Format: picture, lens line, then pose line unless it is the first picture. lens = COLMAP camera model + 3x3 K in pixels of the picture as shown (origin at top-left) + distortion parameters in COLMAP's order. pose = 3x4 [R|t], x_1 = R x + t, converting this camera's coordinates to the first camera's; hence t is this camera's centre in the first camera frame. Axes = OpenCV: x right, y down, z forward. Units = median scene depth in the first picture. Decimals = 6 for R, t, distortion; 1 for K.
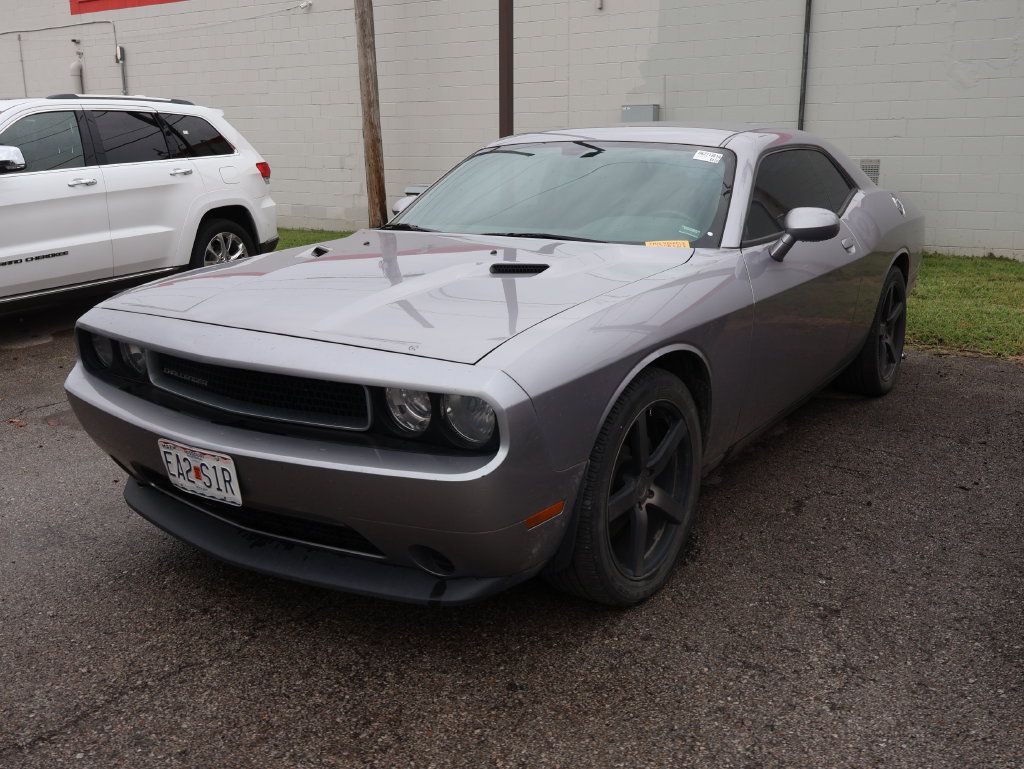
lens RADIAL K [[902.9, 0, 510.5], [0, 902.9, 360.1], [0, 0, 1]] dist [-0.005845, 0.005369]
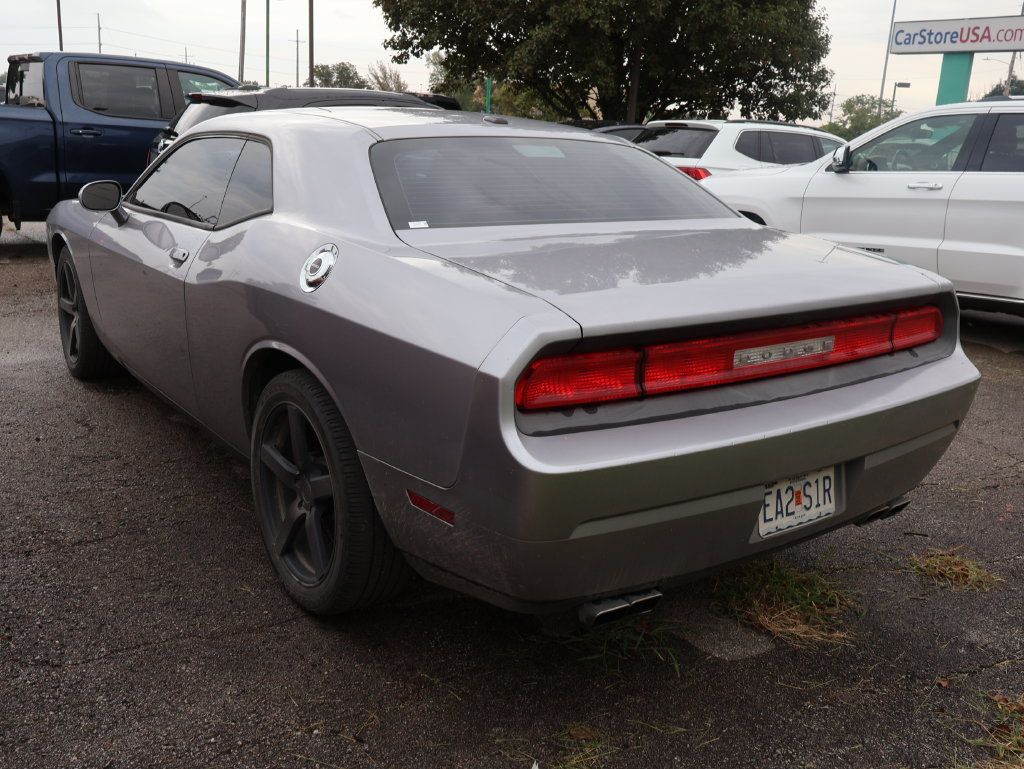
lens RADIAL K [[902.9, 0, 510.5], [0, 902.9, 360.1], [0, 0, 1]] dist [-0.005845, 0.005369]
pose [[-0.298213, 0.238964, -0.924102, 1.470388], [-0.255355, 0.912892, 0.318470, -0.529094], [0.919708, 0.330946, -0.211215, 2.039016]]
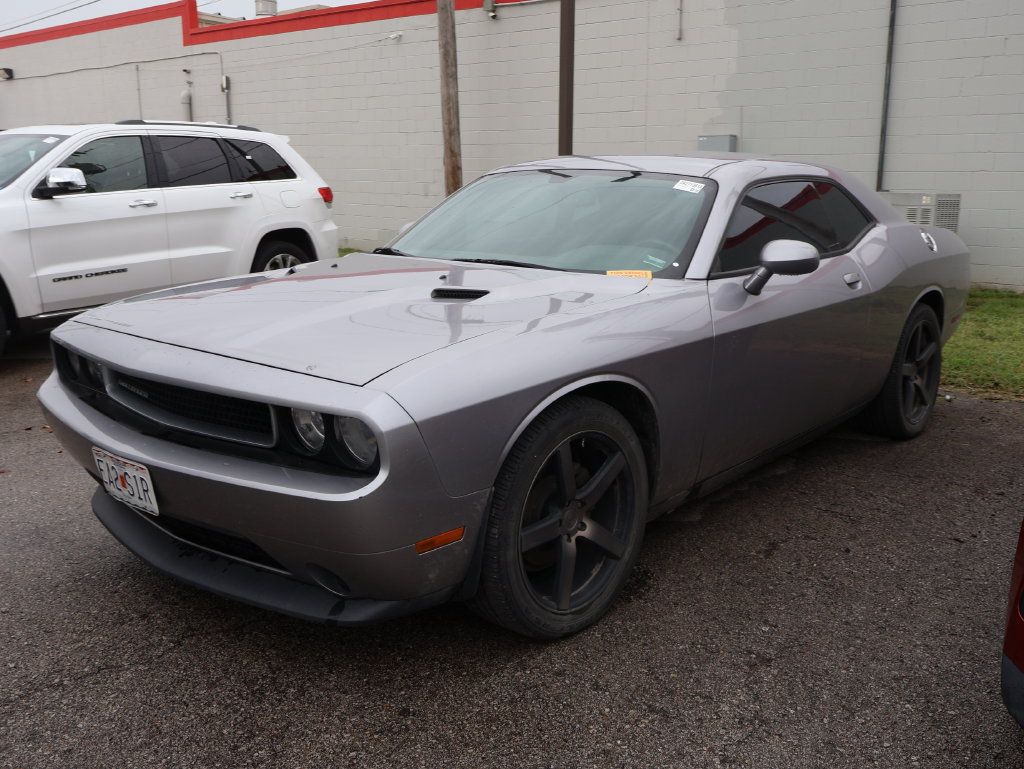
lens RADIAL K [[898.2, 0, 514.6], [0, 898.2, 381.1], [0, 0, 1]] dist [0.002351, -0.000649]
pose [[0.993171, 0.036829, -0.110703, 0.186693], [-0.037743, 0.999268, -0.006163, -0.000479], [0.110395, 0.010299, 0.993834, 0.022685]]
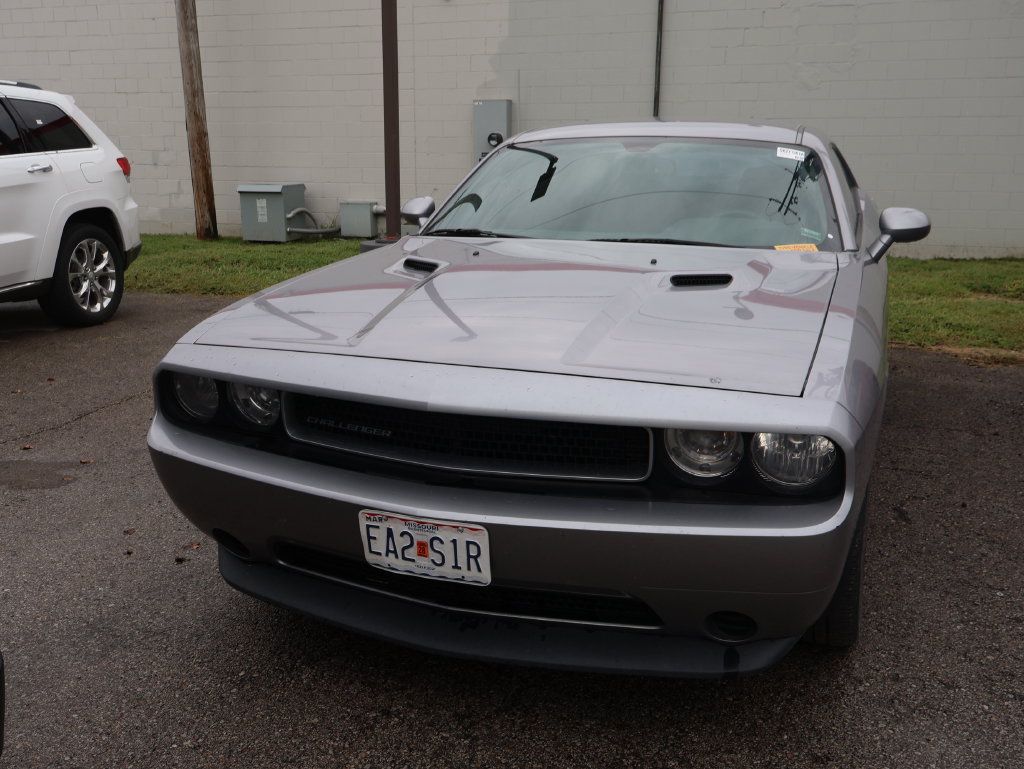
lens RADIAL K [[909.9, 0, 500.0], [0, 909.9, 377.4], [0, 0, 1]] dist [-0.001887, -0.001331]
pose [[0.971361, -0.050725, 0.232132, -0.412257], [0.046168, 0.998620, 0.025025, -0.038866], [-0.233081, -0.013592, 0.972362, 0.183557]]
